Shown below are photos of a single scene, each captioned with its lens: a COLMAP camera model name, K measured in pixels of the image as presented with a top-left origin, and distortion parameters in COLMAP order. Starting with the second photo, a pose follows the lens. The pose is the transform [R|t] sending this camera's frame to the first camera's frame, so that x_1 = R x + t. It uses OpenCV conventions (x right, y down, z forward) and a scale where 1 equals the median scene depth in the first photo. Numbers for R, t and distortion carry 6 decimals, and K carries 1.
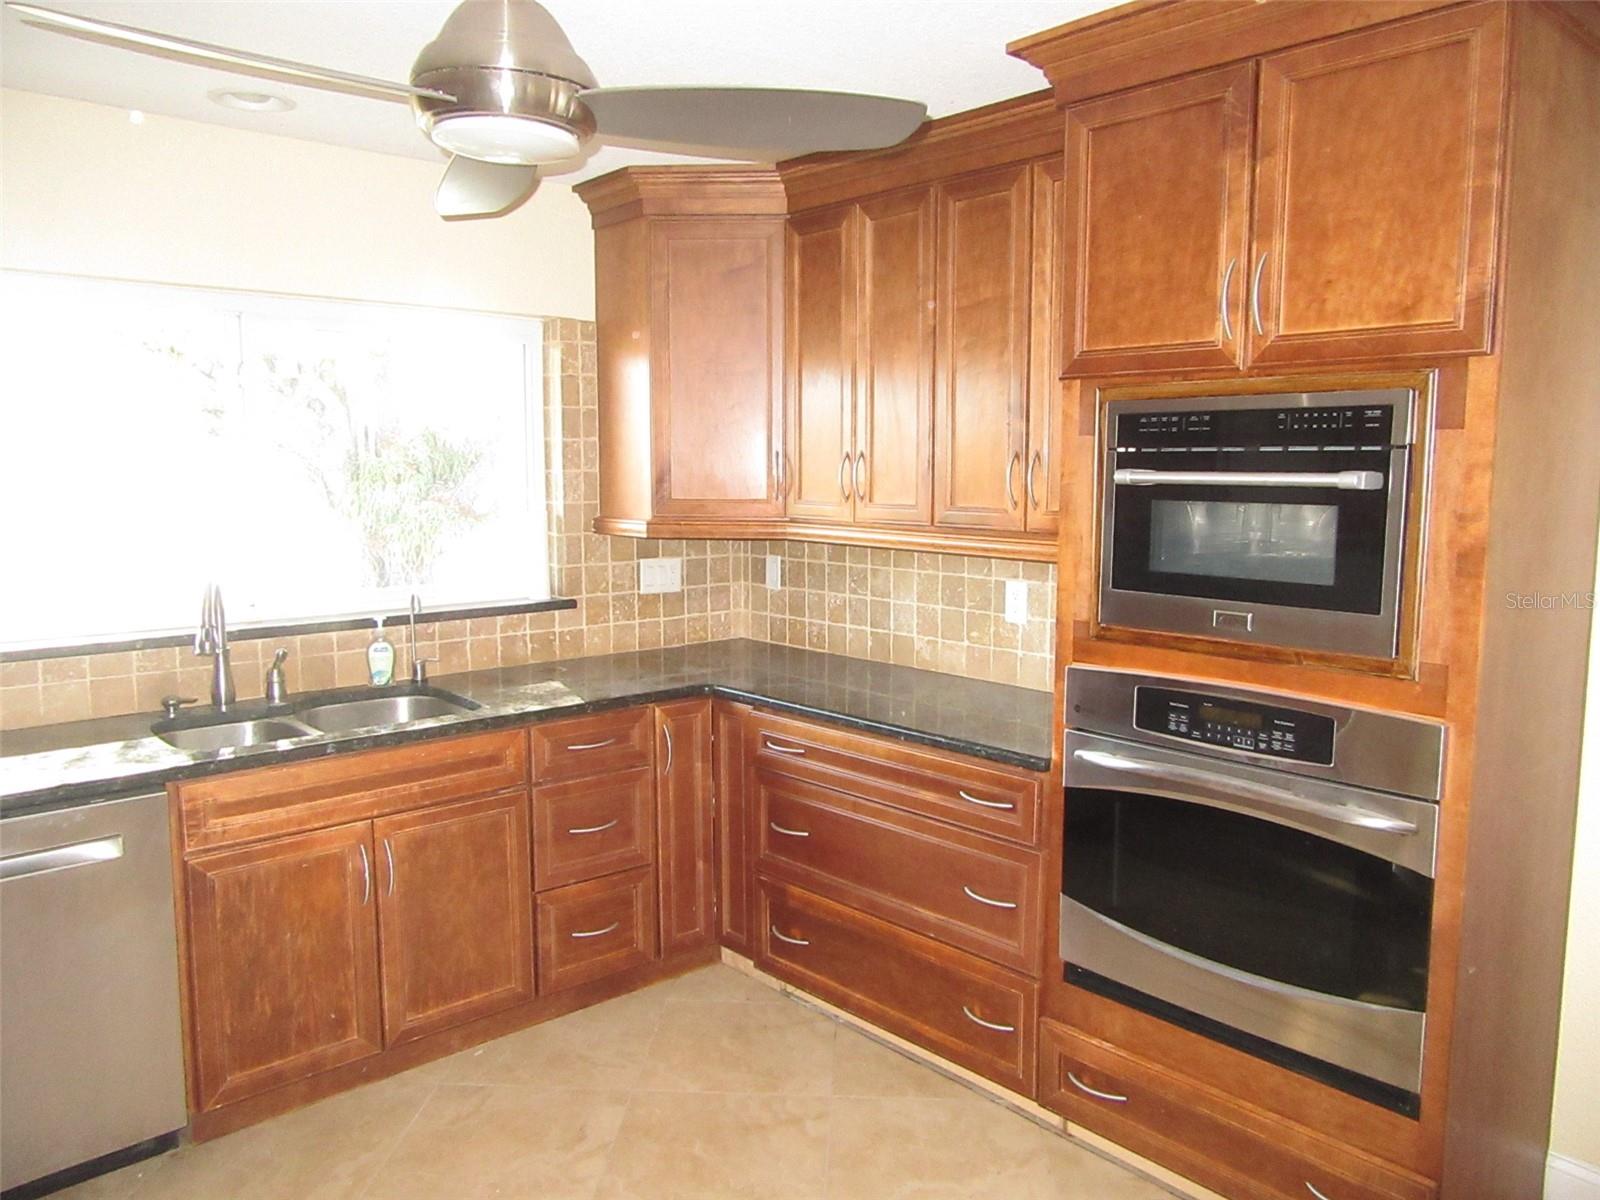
lens RADIAL K [[1183.8, 0, 811.3], [0, 1183.8, 609.8], [0, 0, 1]] dist [-0.017380, 0.028853]
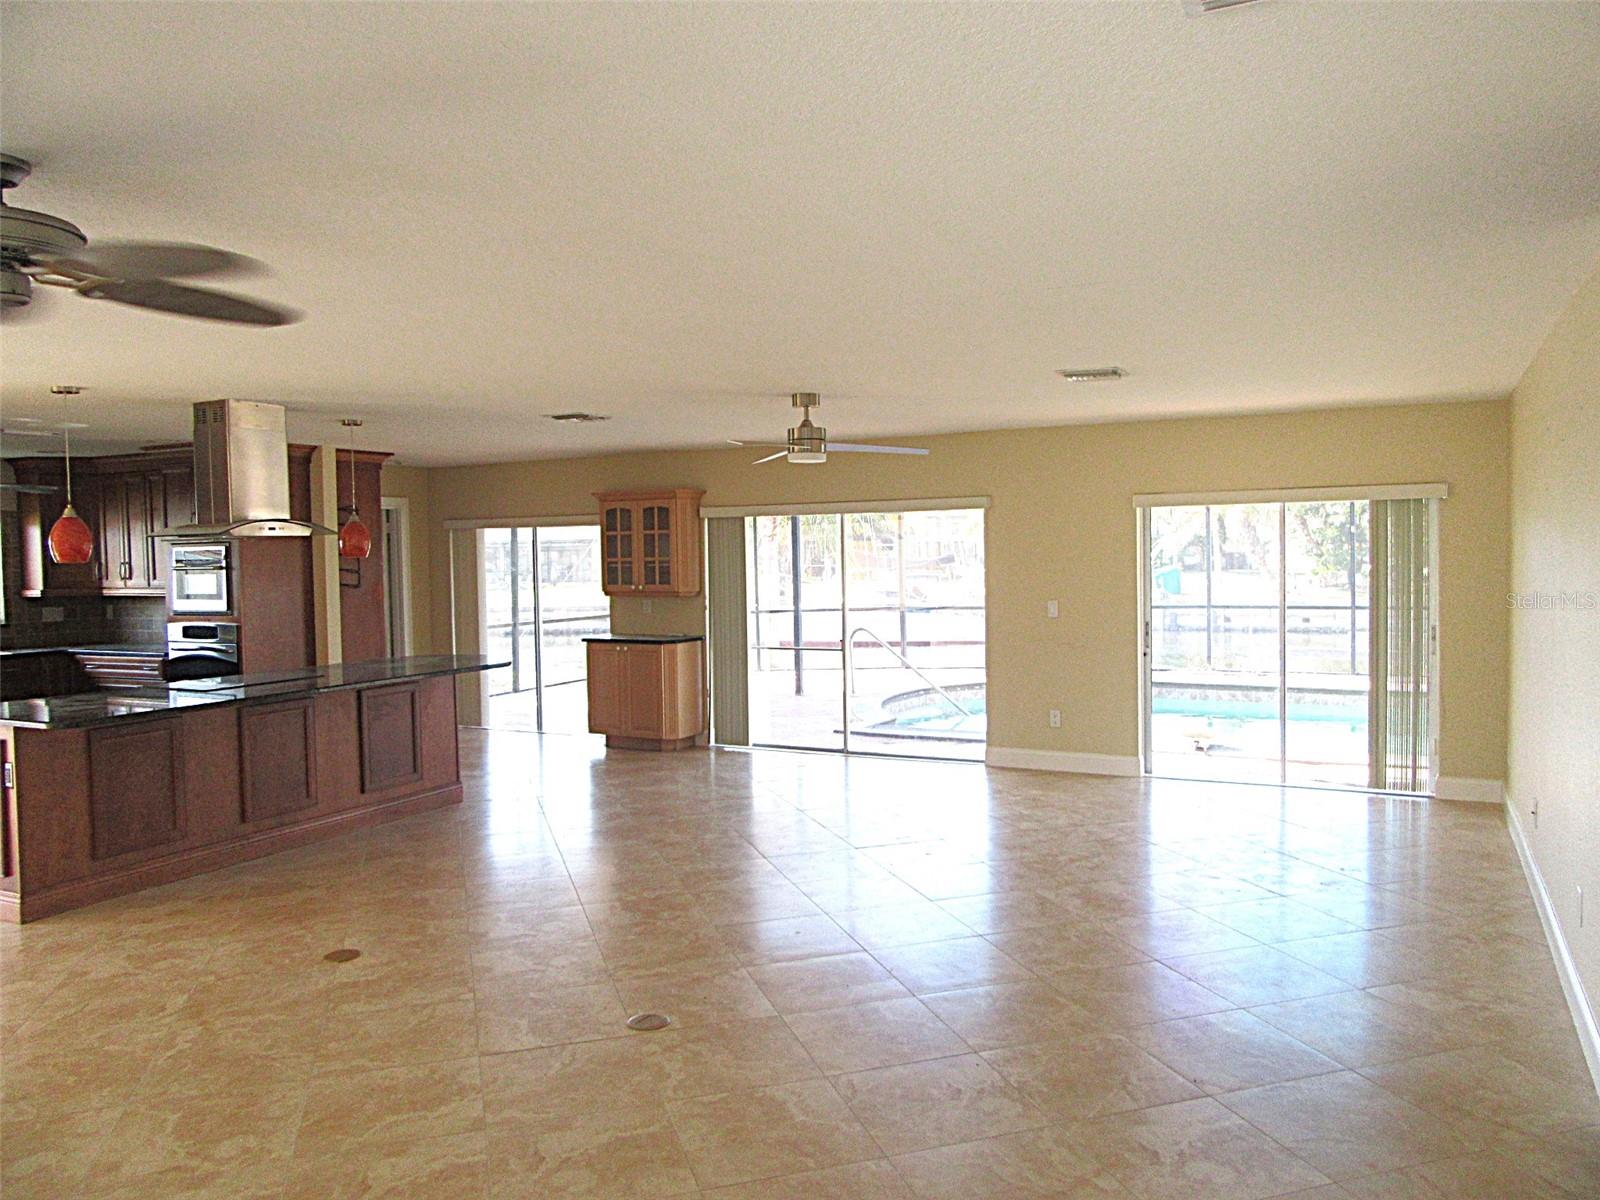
lens RADIAL K [[1183.8, 0, 816.3], [0, 1183.8, 607.1], [0, 0, 1]] dist [-0.017380, 0.028853]
pose [[0.936800, -0.035077, 0.348104, 0.649313], [0.063000, 0.995610, -0.069217, 0.291442], [-0.344148, 0.086773, 0.934897, -2.349655]]
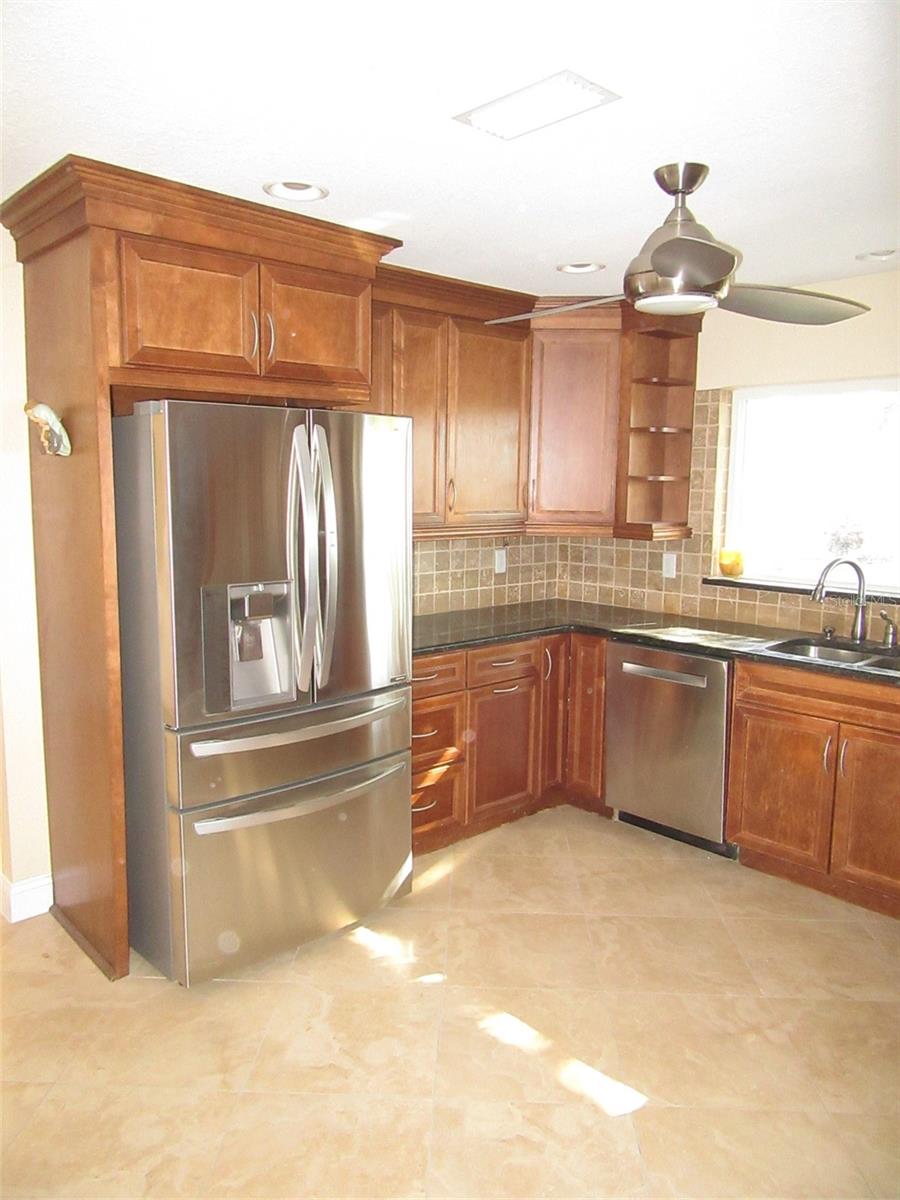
lens RADIAL K [[887.9, 0, 455.4], [0, 887.9, 595.1], [0, 0, 1]] dist [-0.017380, 0.028853]
pose [[0.033402, 0.136057, -0.990138, 0.670666], [-0.128394, 0.983066, 0.130754, -0.066356], [0.991161, 0.122760, 0.050305, 0.396825]]
